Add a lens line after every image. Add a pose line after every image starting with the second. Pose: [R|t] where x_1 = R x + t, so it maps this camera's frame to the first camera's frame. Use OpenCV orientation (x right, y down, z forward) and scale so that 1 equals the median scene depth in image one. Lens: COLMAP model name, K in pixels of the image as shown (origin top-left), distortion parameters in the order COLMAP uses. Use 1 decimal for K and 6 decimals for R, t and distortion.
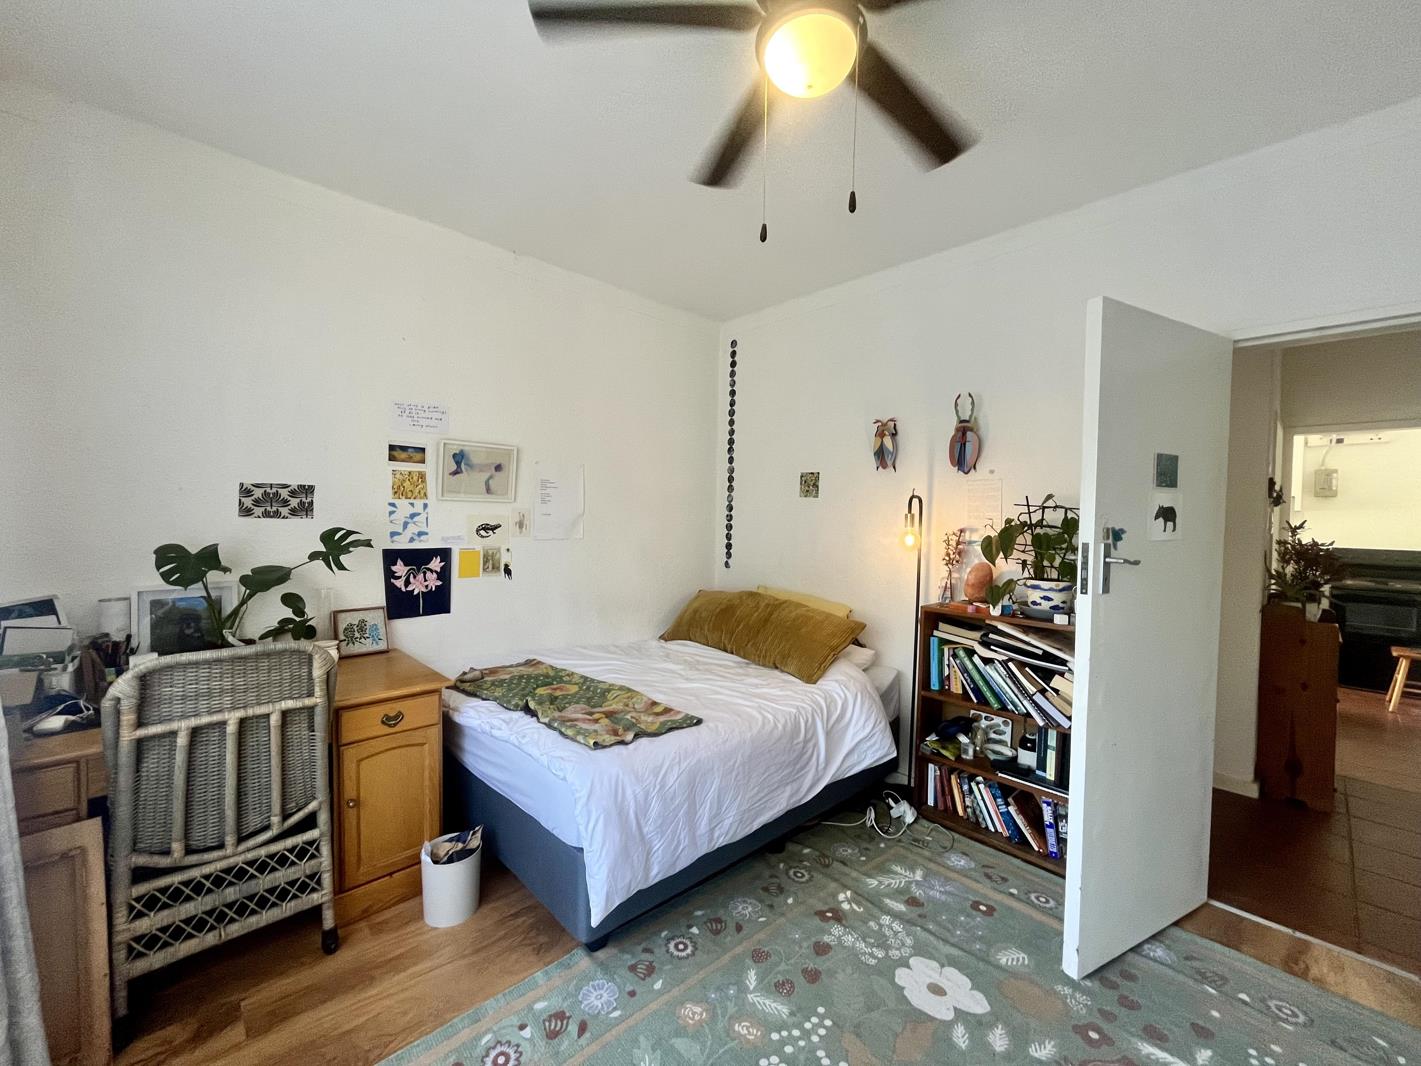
lens RADIAL K [[576.7, 0, 710.1], [0, 576.7, 529.6], [0, 0, 1]] dist [-0.001277, -0.000205]
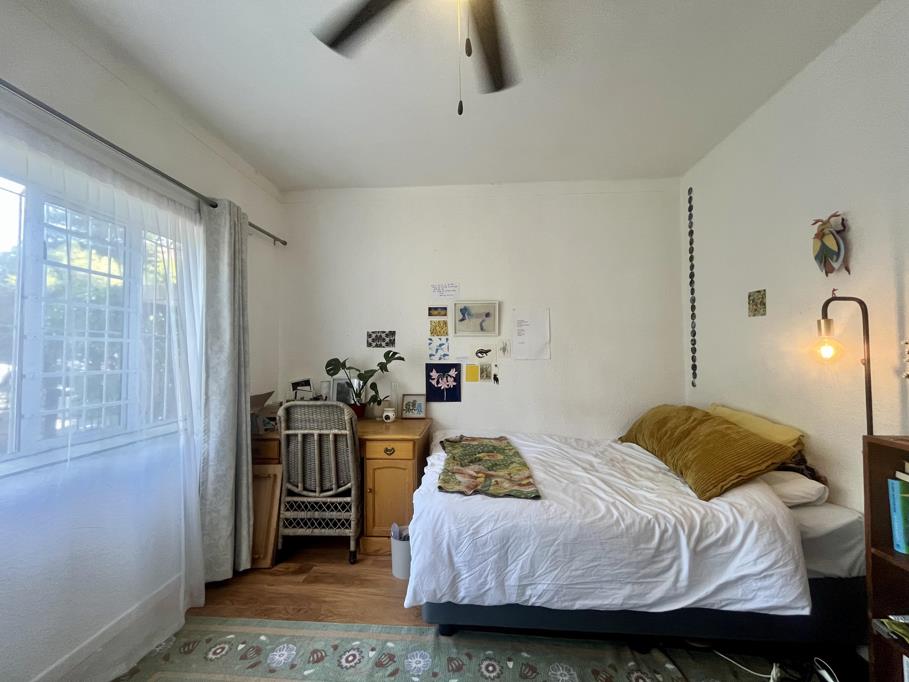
lens RADIAL K [[368.9, 0, 448.2], [0, 368.9, 340.7], [0, 0, 1]] dist [-0.001277, -0.000205]
pose [[0.679181, -0.046068, -0.732524, 0.400083], [-0.002703, 0.997865, -0.065261, 0.042839], [0.733966, 0.046305, 0.677606, 0.269104]]
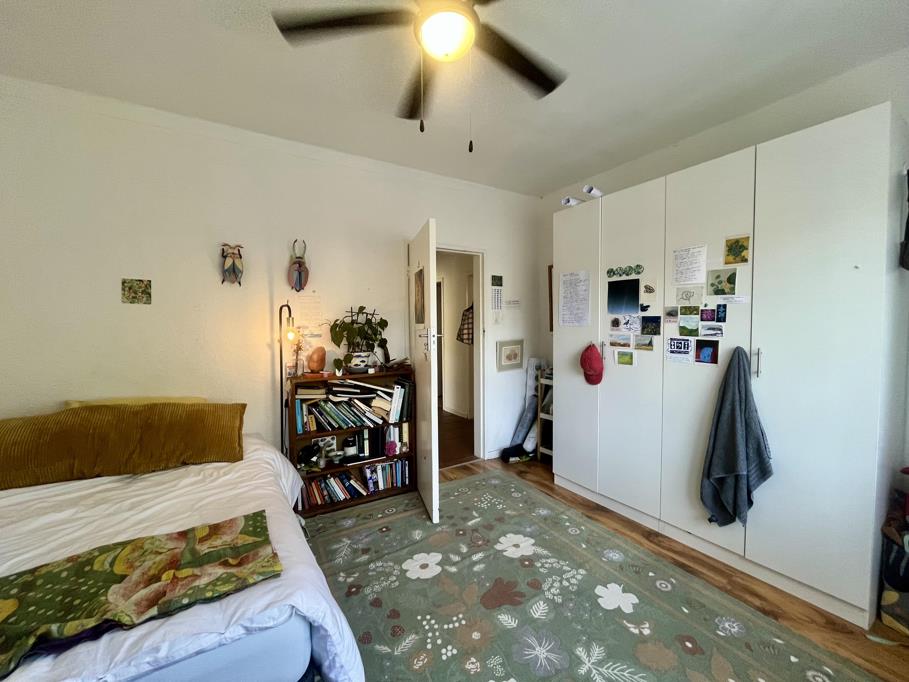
lens RADIAL K [[368.9, 0, 451.7], [0, 368.9, 338.3], [0, 0, 1]] dist [-0.001277, -0.000205]
pose [[0.207158, -0.059723, 0.976483, -0.527506], [0.042077, 0.997755, 0.052098, -0.006869], [-0.977402, 0.030295, 0.209206, 0.459486]]
